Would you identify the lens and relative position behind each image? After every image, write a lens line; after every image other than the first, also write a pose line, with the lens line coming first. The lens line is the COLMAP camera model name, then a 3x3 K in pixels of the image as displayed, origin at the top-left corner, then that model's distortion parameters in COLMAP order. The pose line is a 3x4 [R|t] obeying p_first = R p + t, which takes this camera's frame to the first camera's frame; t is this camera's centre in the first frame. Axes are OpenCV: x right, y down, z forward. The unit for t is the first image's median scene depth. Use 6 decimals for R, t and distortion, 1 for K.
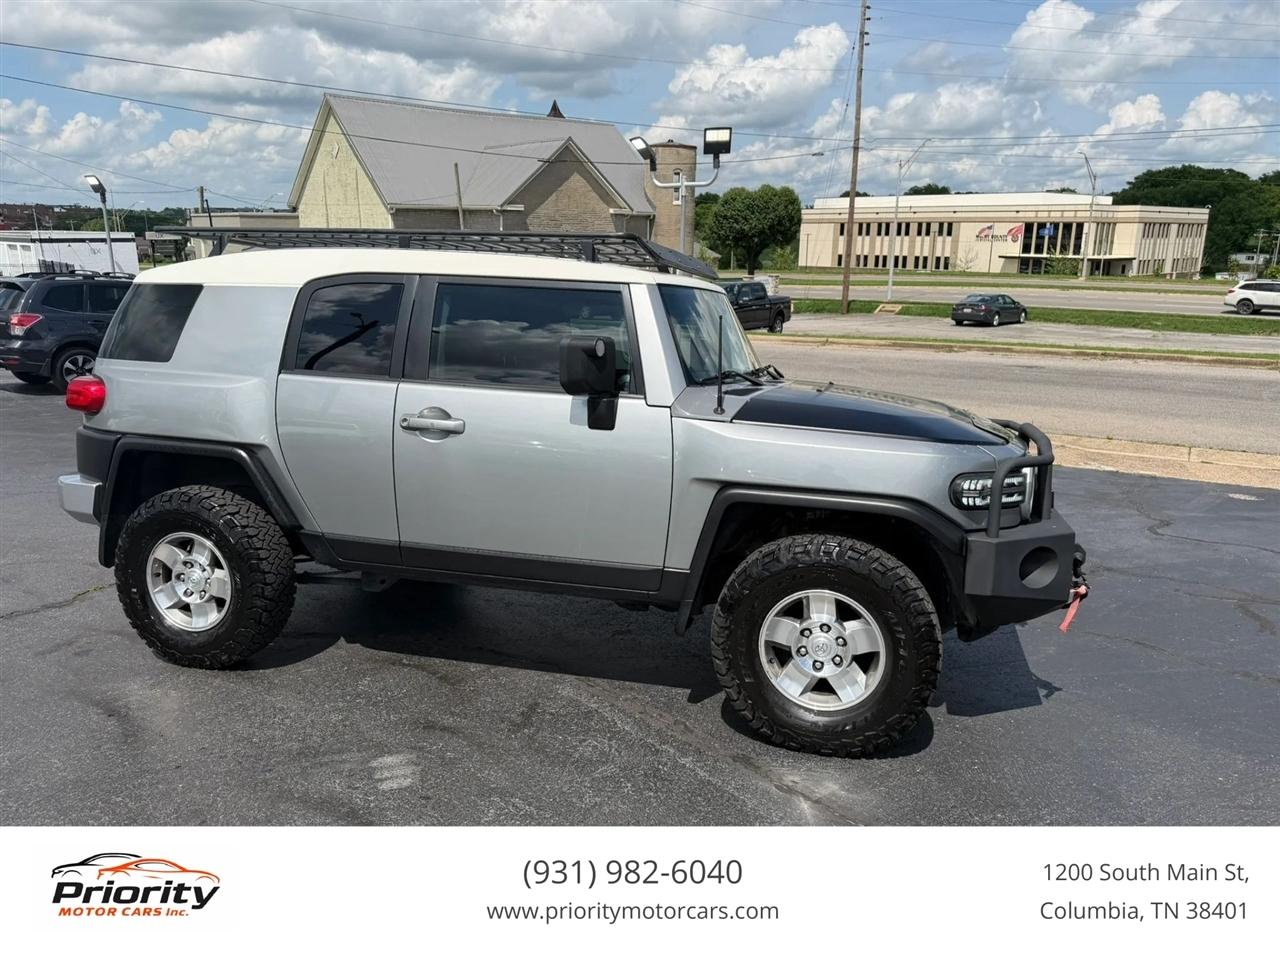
lens RADIAL K [[907.5, 0, 643.6], [0, 907.5, 480.5], [0, 0, 1]] dist [0.049368, -0.056364]
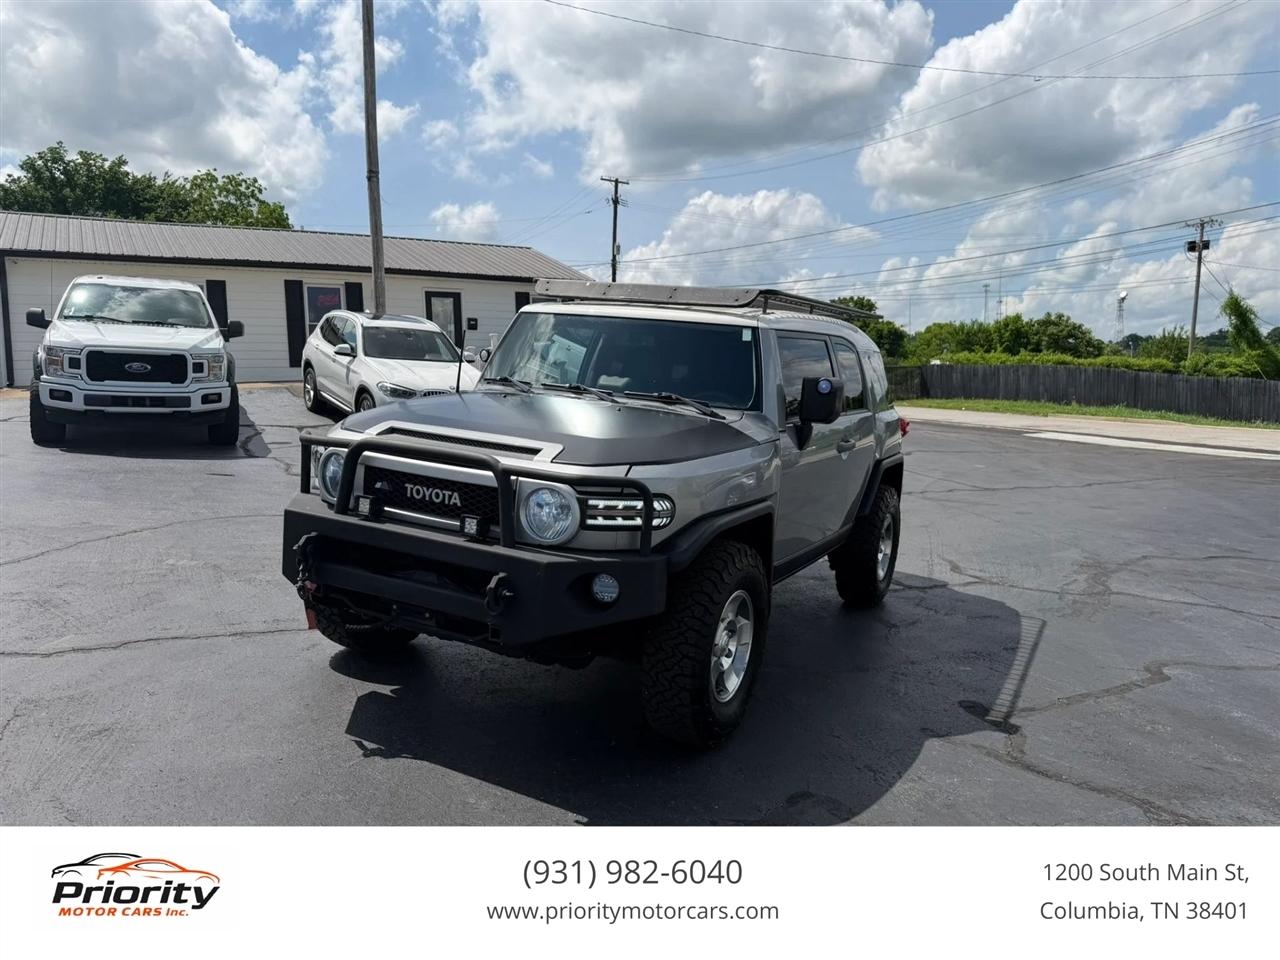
lens RADIAL K [[907.5, 0, 634.4], [0, 907.5, 478.0], [0, 0, 1]] dist [0.049368, -0.056364]
pose [[-0.199213, 0.095174, -0.975324, 0.097529], [-0.244491, 0.958972, 0.143516, -0.015702], [0.948967, 0.267048, -0.167771, 0.106603]]
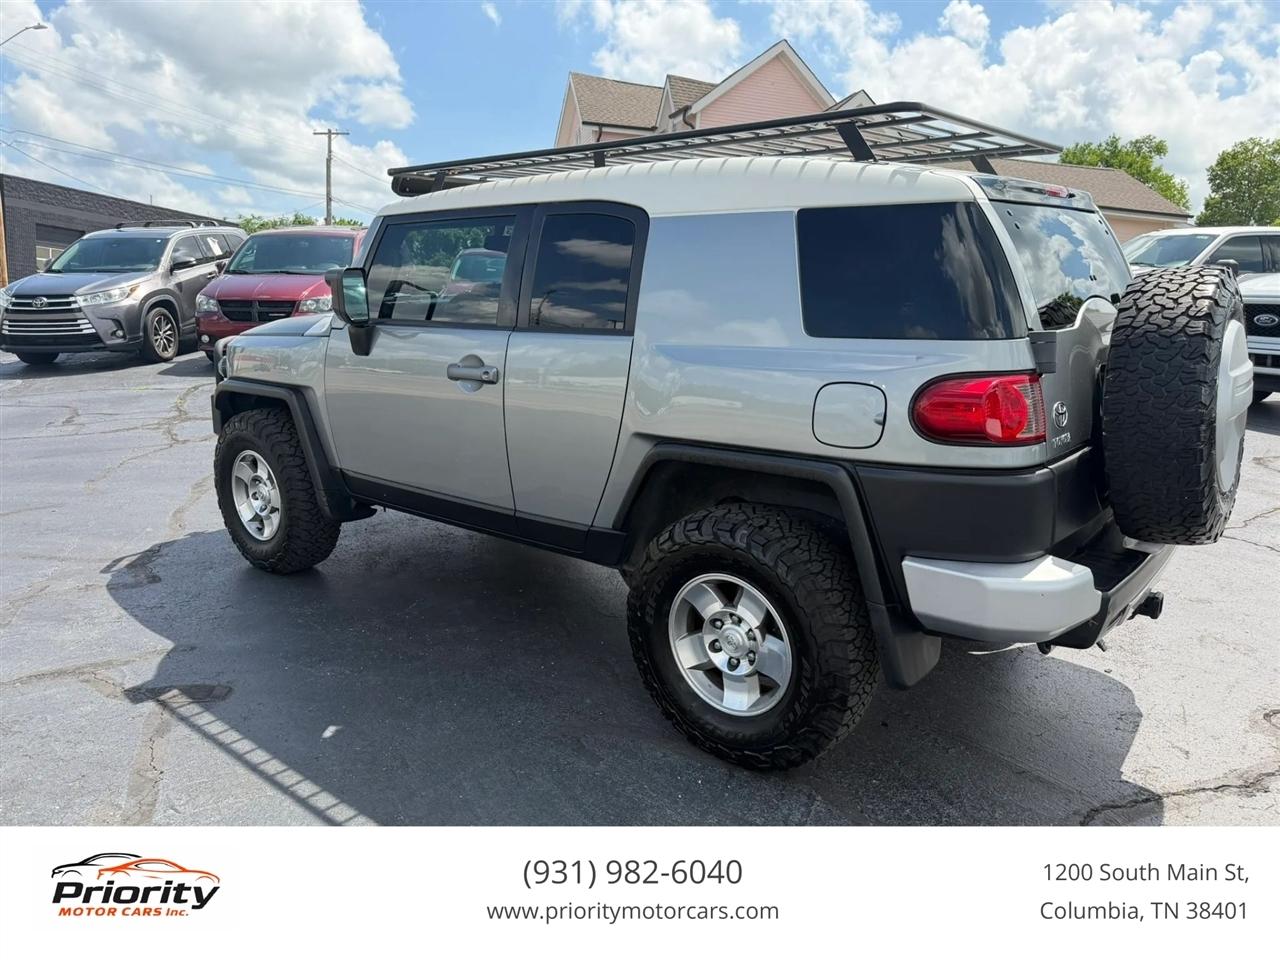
lens RADIAL K [[907.5, 0, 628.8], [0, 907.5, 477.9], [0, 0, 1]] dist [0.049368, -0.056364]
pose [[-0.916754, -0.111490, 0.383579, -0.045275], [0.051039, 0.919697, 0.389298, -0.029275], [-0.396179, 0.376468, -0.837445, 0.167191]]
